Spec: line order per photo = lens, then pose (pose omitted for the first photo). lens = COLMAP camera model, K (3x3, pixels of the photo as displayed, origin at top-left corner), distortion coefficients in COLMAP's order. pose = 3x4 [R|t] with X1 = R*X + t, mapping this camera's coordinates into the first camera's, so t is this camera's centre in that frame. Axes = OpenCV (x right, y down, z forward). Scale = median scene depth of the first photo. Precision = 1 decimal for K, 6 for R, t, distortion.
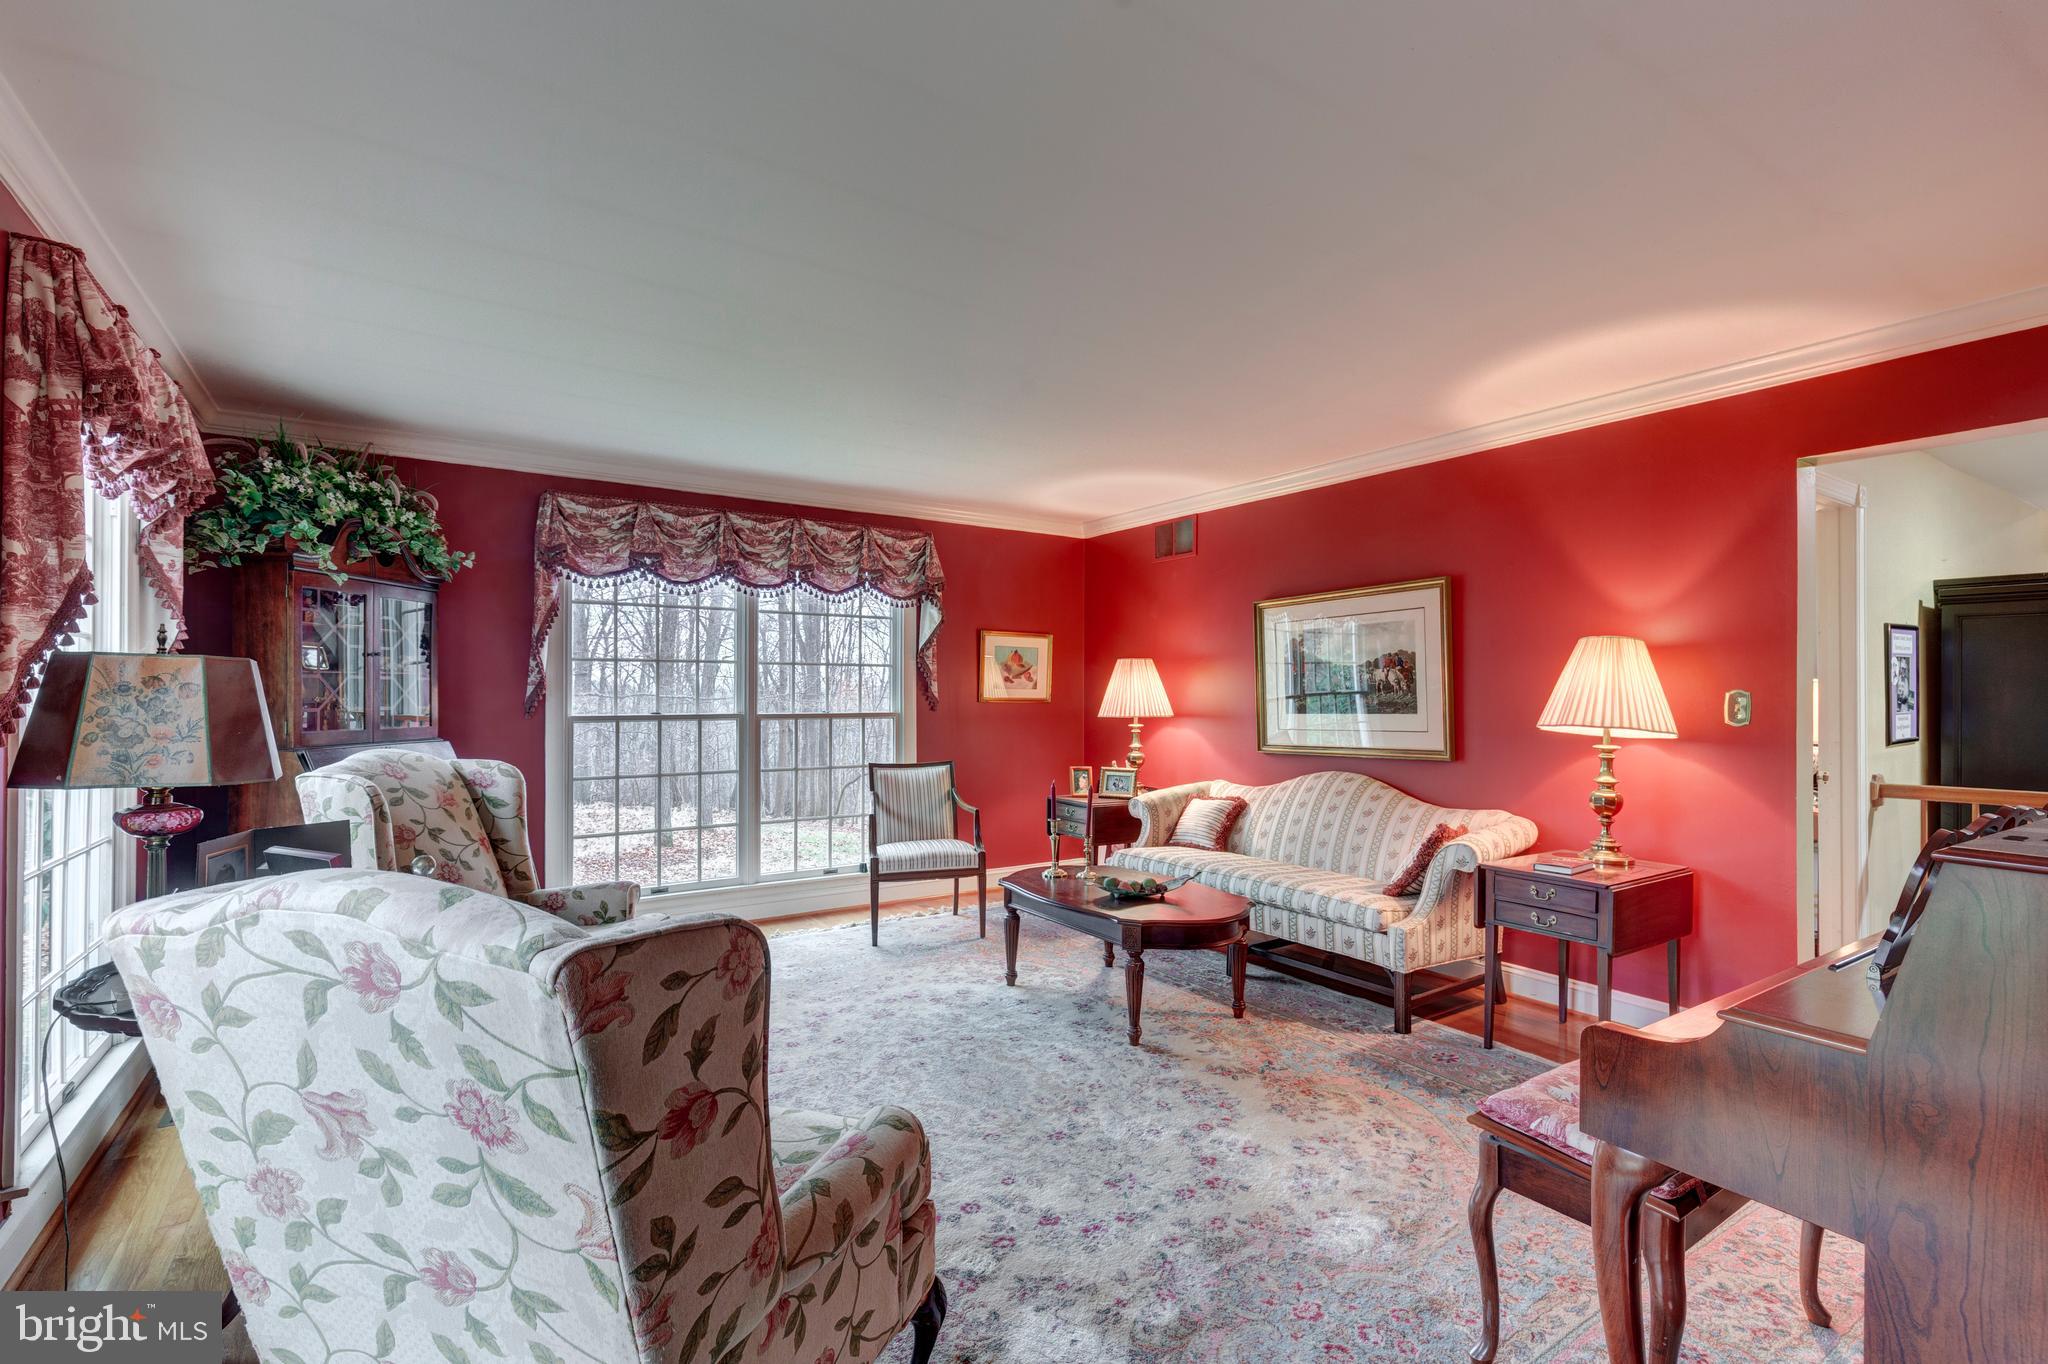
lens RADIAL K [[934.1, 0, 1043.9], [0, 934.1, 685.9], [0, 0, 1]] dist [0.010232, -0.002822]
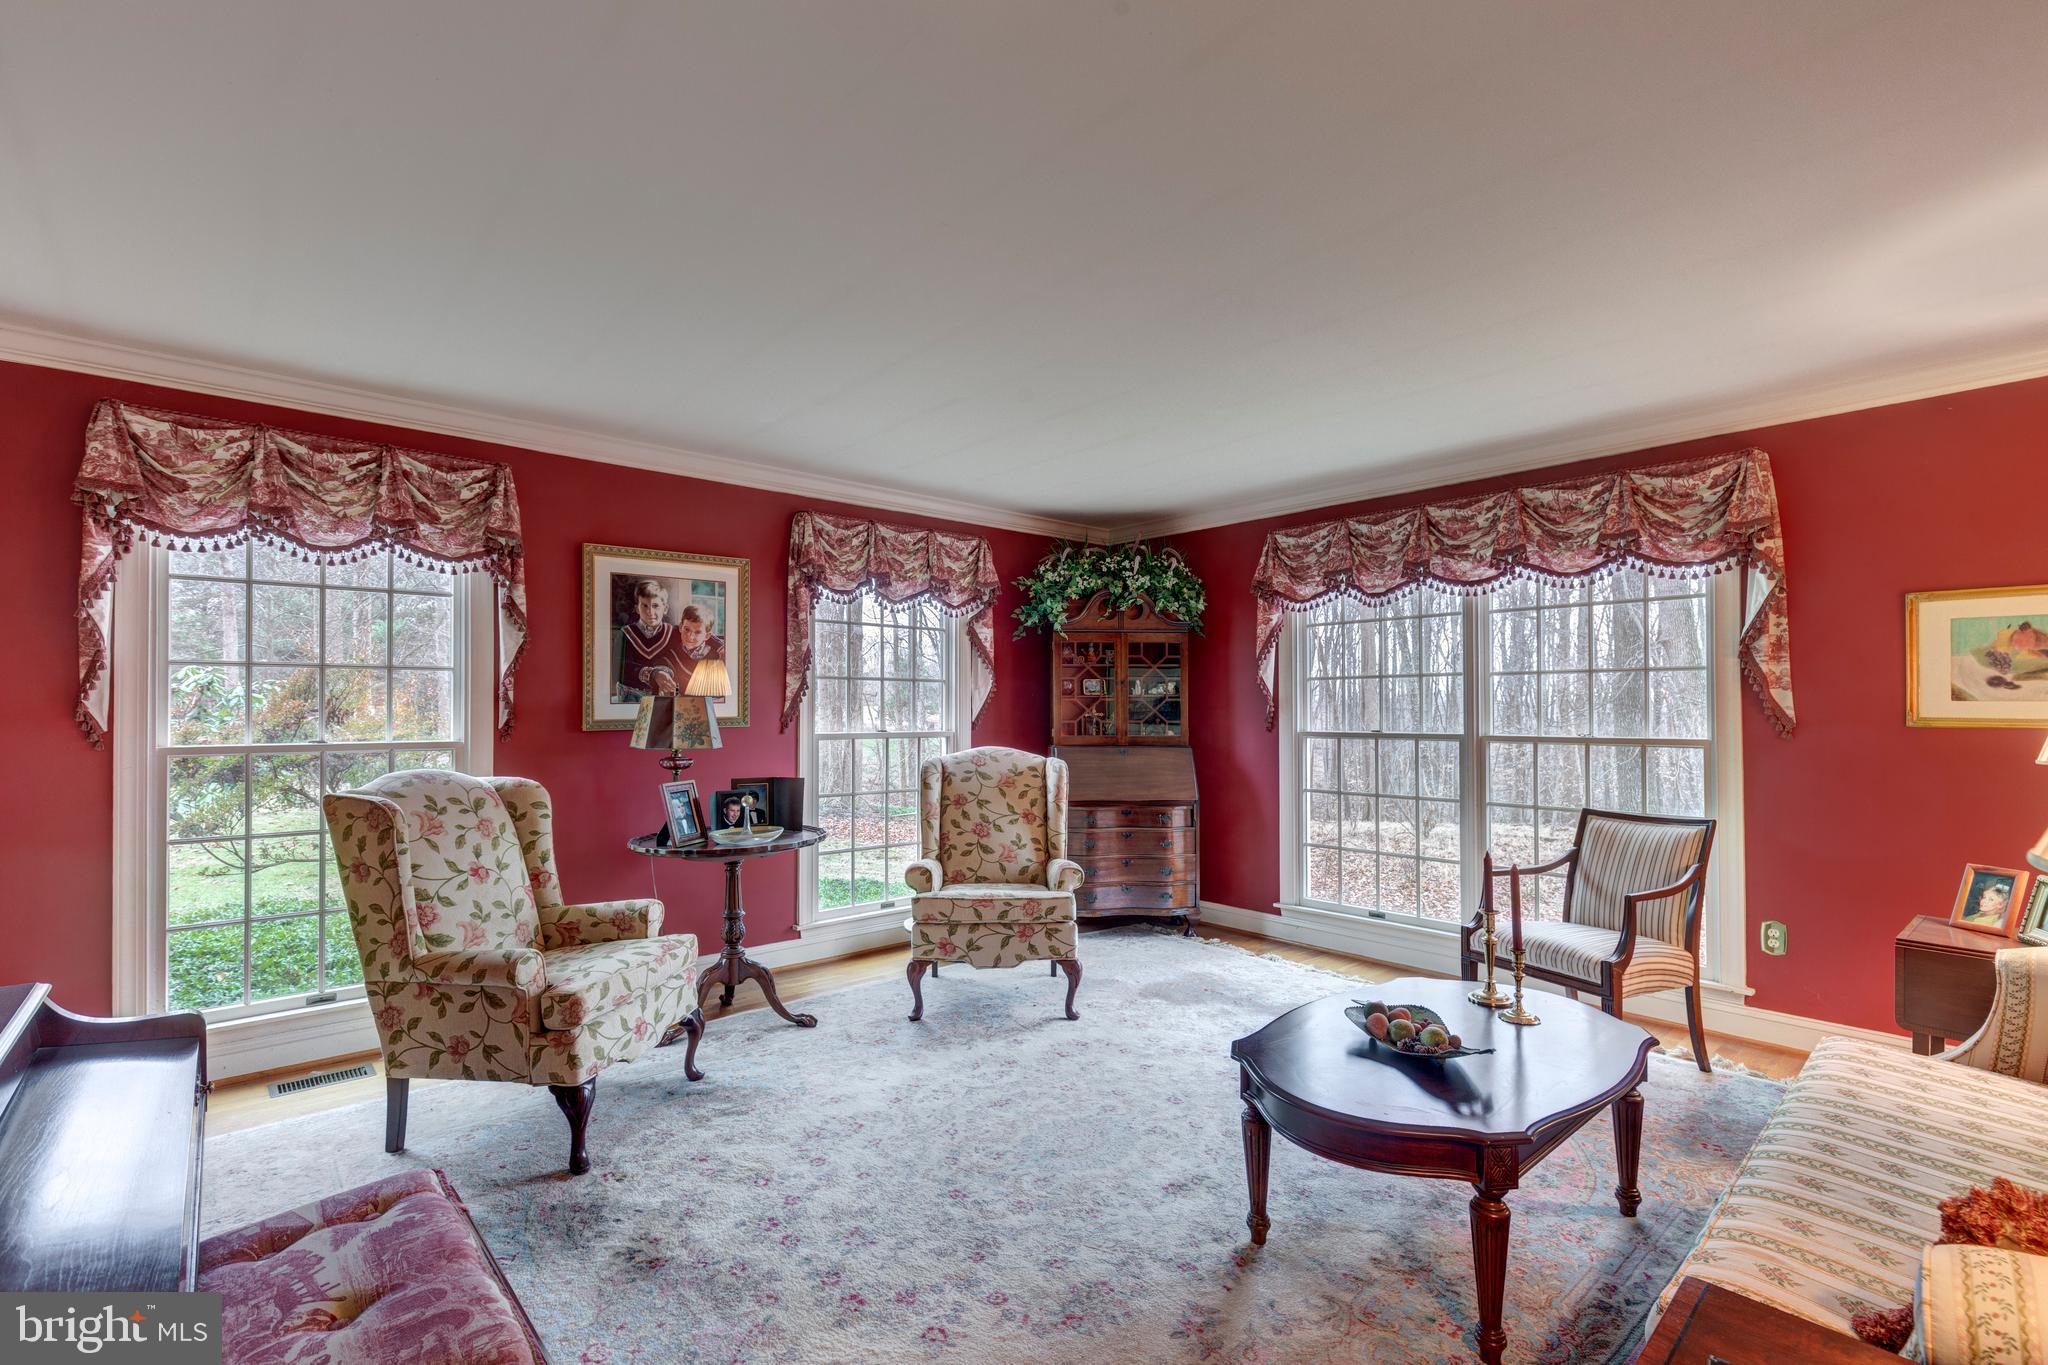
lens RADIAL K [[934.1, 0, 1010.4], [0, 934.1, 702.5], [0, 0, 1]] dist [0.010232, -0.002822]
pose [[0.112500, -0.010445, -0.993597, 0.521747], [0.009174, 0.999913, -0.009473, 0.005167], [0.993609, -0.008050, 0.112586, 0.532291]]
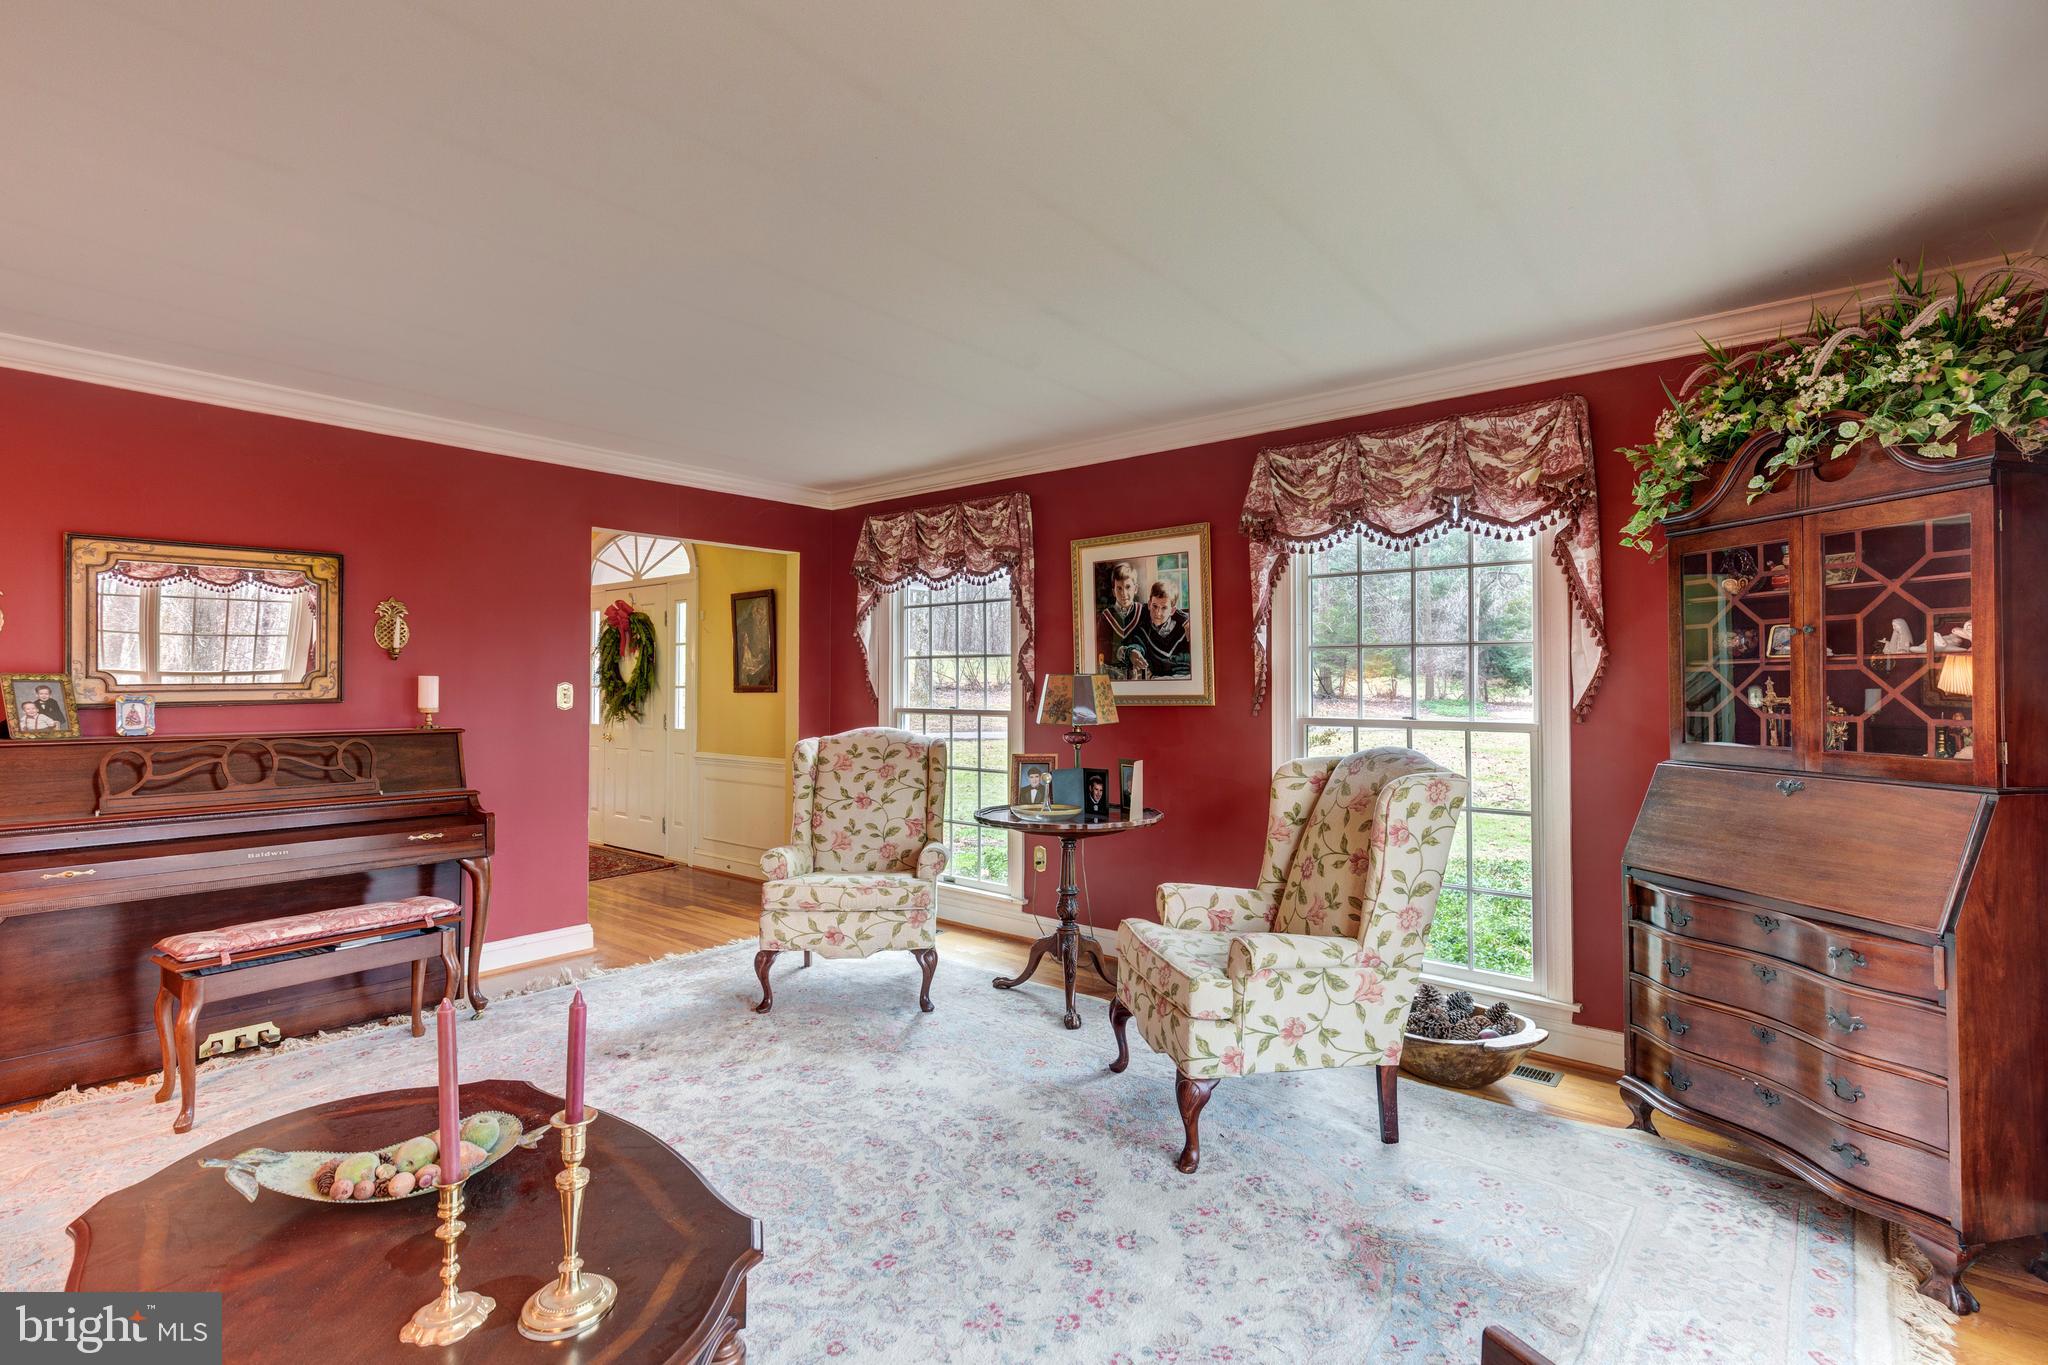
lens RADIAL K [[934.1, 0, 1012.3], [0, 934.1, 675.3], [0, 0, 1]] dist [0.010232, -0.002822]
pose [[-0.961916, -0.006679, -0.273263, -0.026094], [-0.001759, 0.999832, -0.018247, 0.005897], [0.273339, -0.017071, -0.961766, 1.139409]]
